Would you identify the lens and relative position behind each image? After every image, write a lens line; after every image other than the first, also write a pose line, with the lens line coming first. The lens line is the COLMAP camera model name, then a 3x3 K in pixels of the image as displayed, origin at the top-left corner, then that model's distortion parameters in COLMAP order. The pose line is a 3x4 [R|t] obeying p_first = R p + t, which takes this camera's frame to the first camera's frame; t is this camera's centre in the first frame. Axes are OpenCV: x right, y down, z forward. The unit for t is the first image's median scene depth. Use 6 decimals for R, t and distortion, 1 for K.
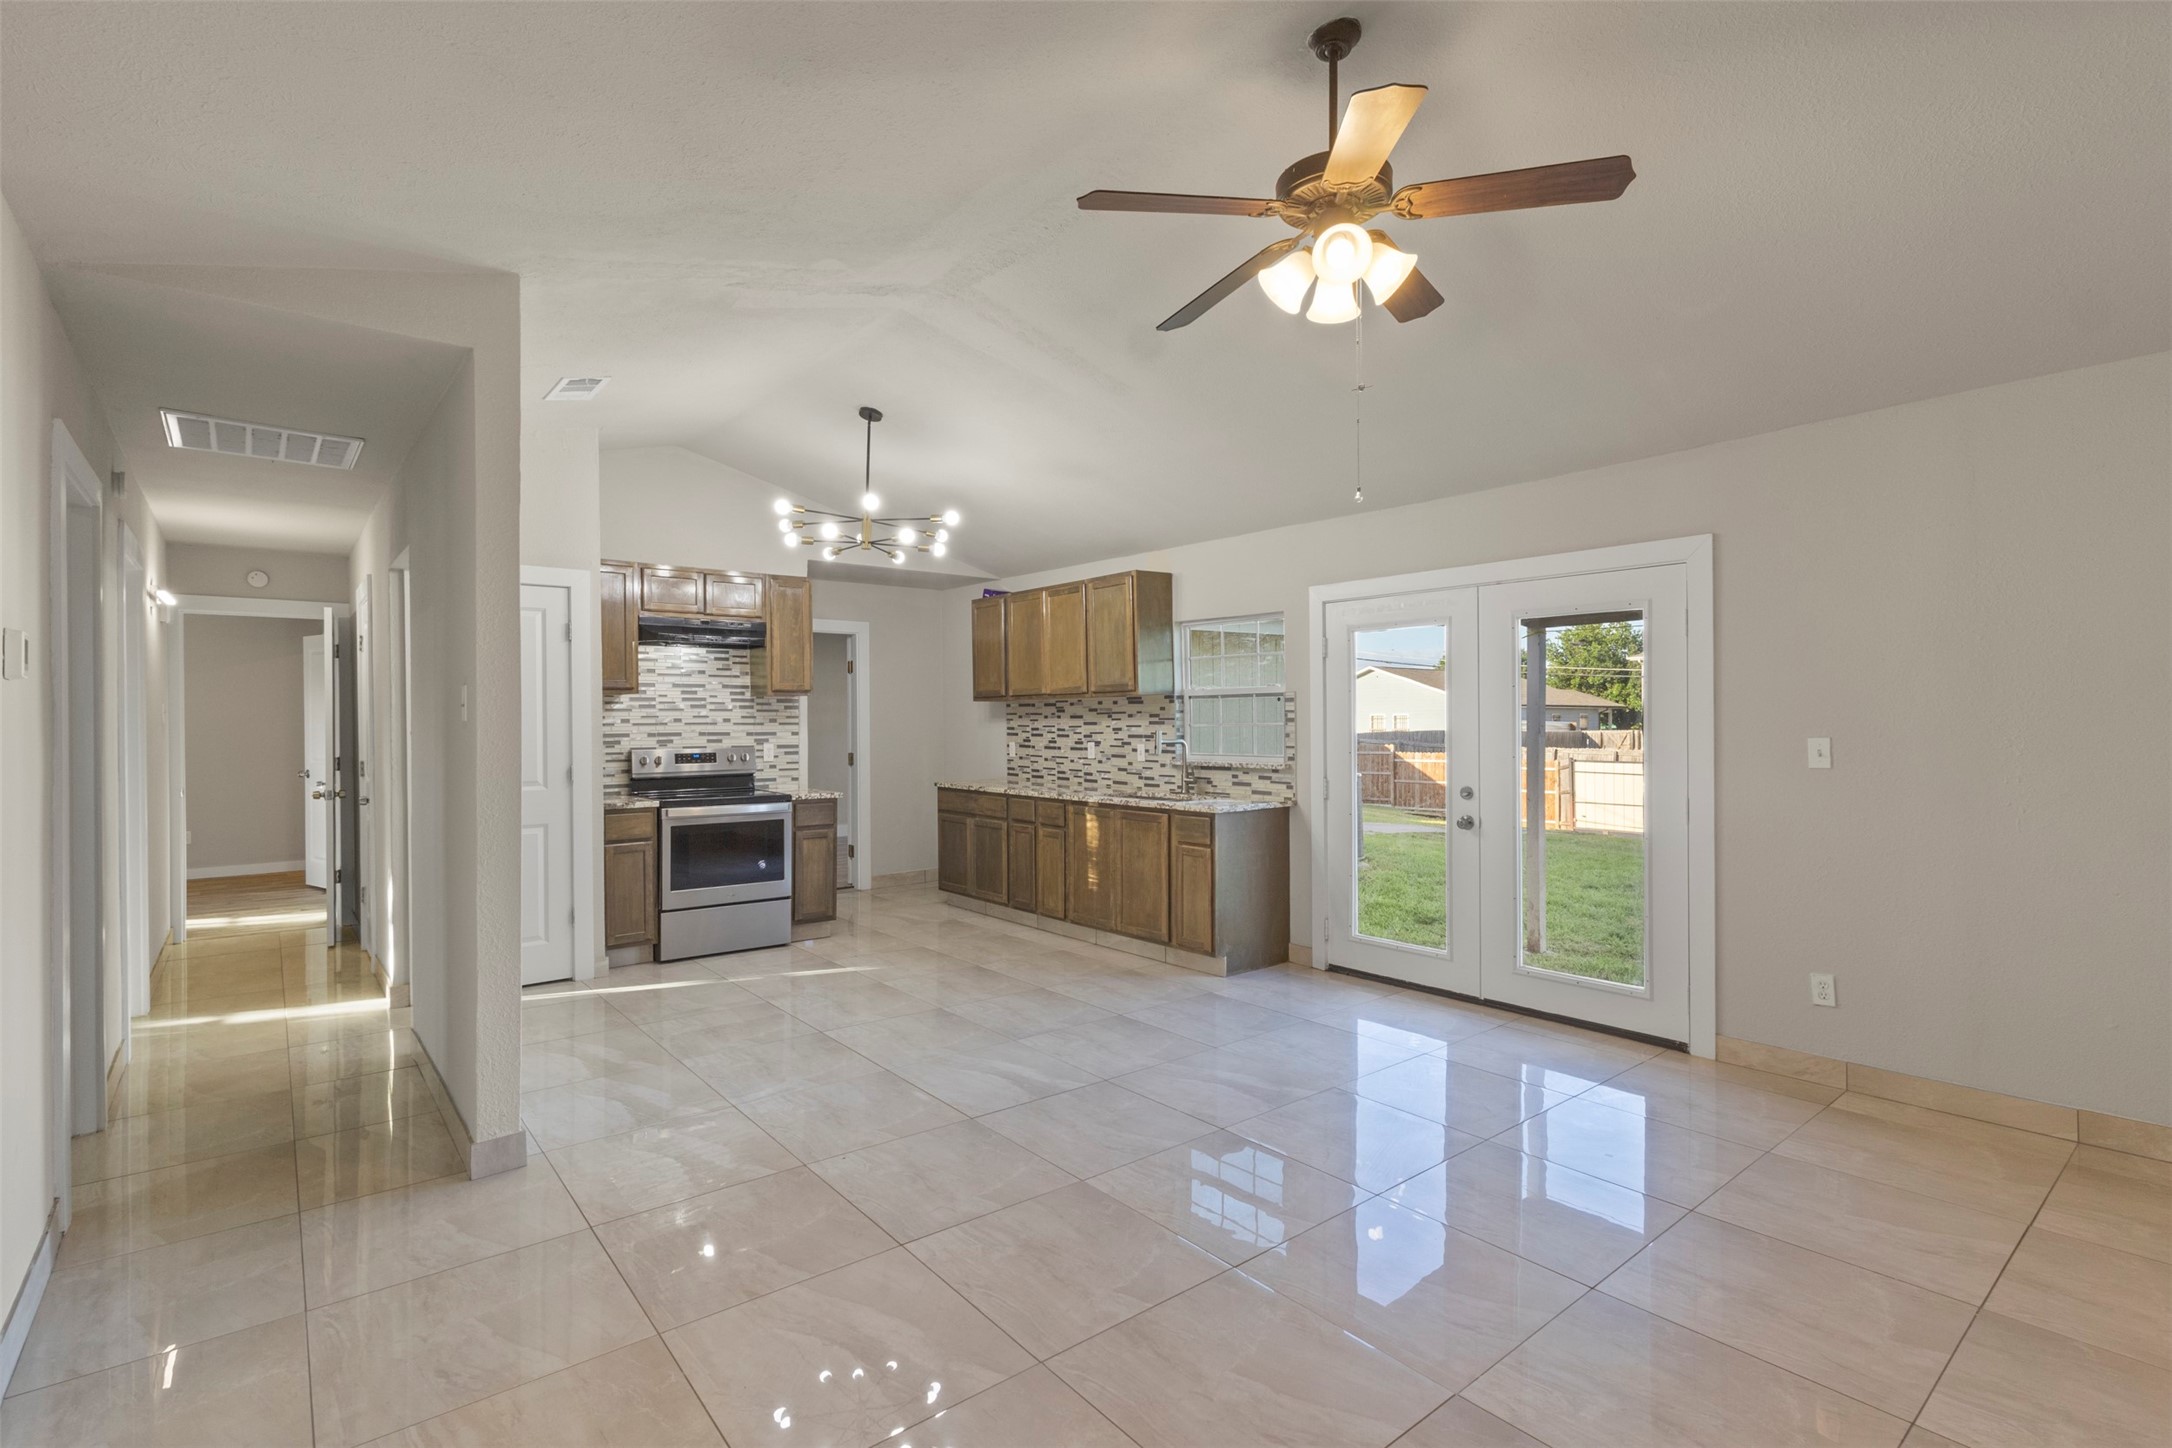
lens RADIAL K [[1005.9, 0, 1081.3], [0, 1005.9, 721.8], [0, 0, 1]] dist [0.000710, 0.000871]
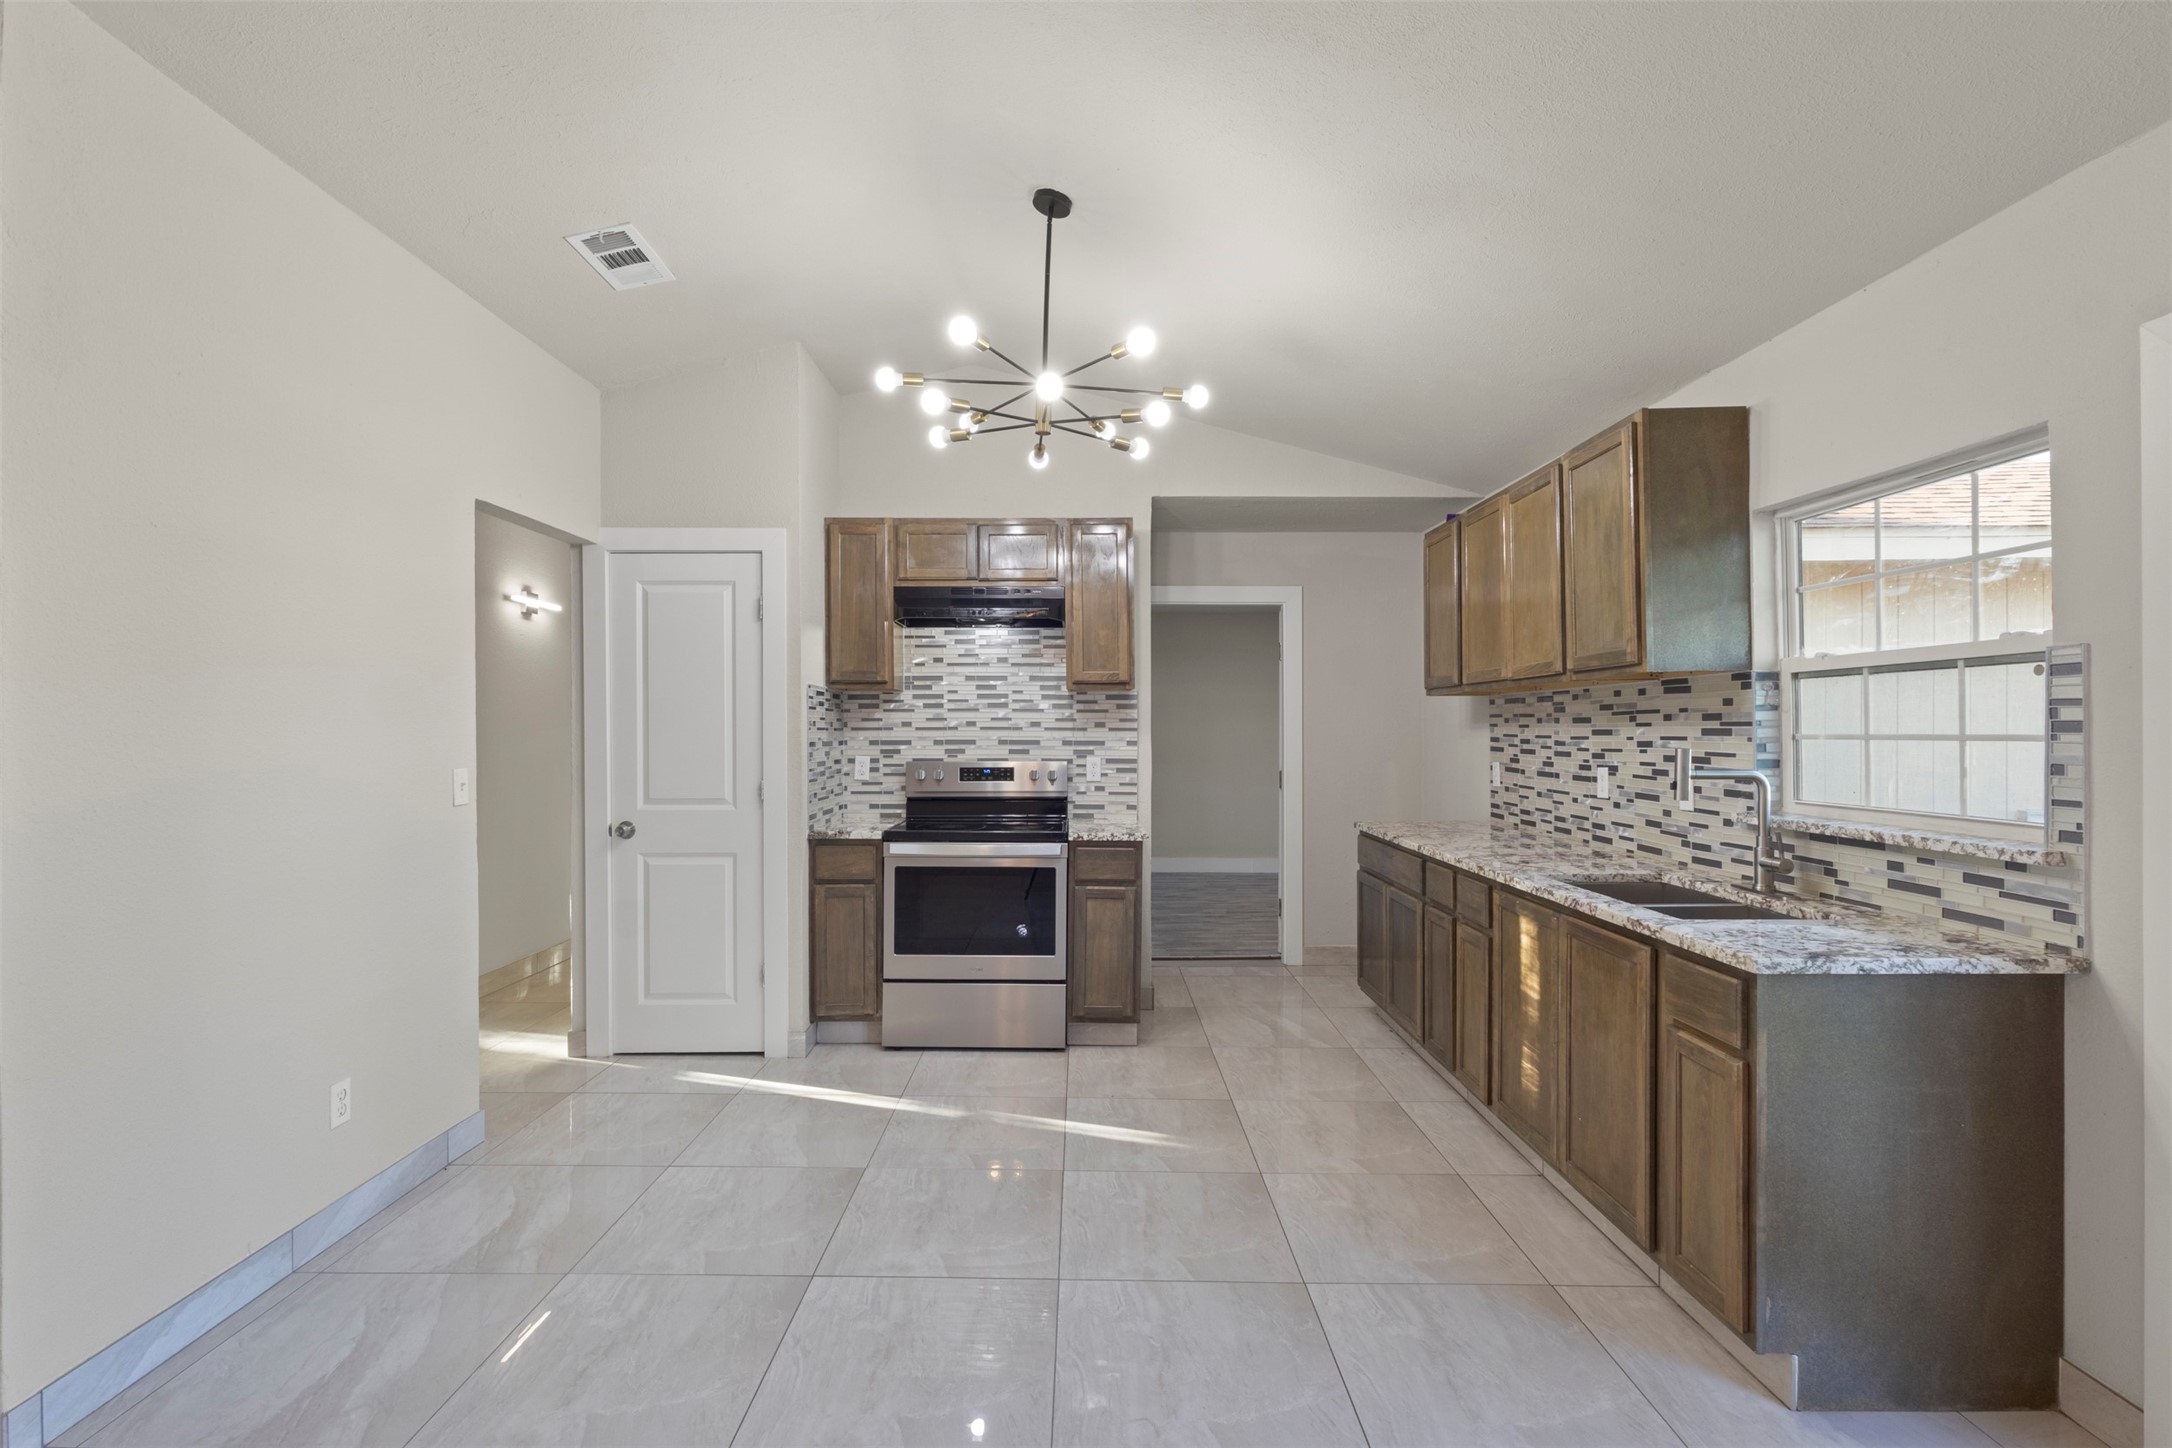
lens RADIAL K [[1004.0, 0, 1083.1], [0, 1004.0, 731.4], [0, 0, 1]] dist [0.000784, 0.001474]
pose [[0.776134, 0.007336, -0.630525, 0.144625], [-0.005593, 0.999973, 0.004750, 0.000134], [0.630543, -0.000160, 0.776154, 0.453756]]
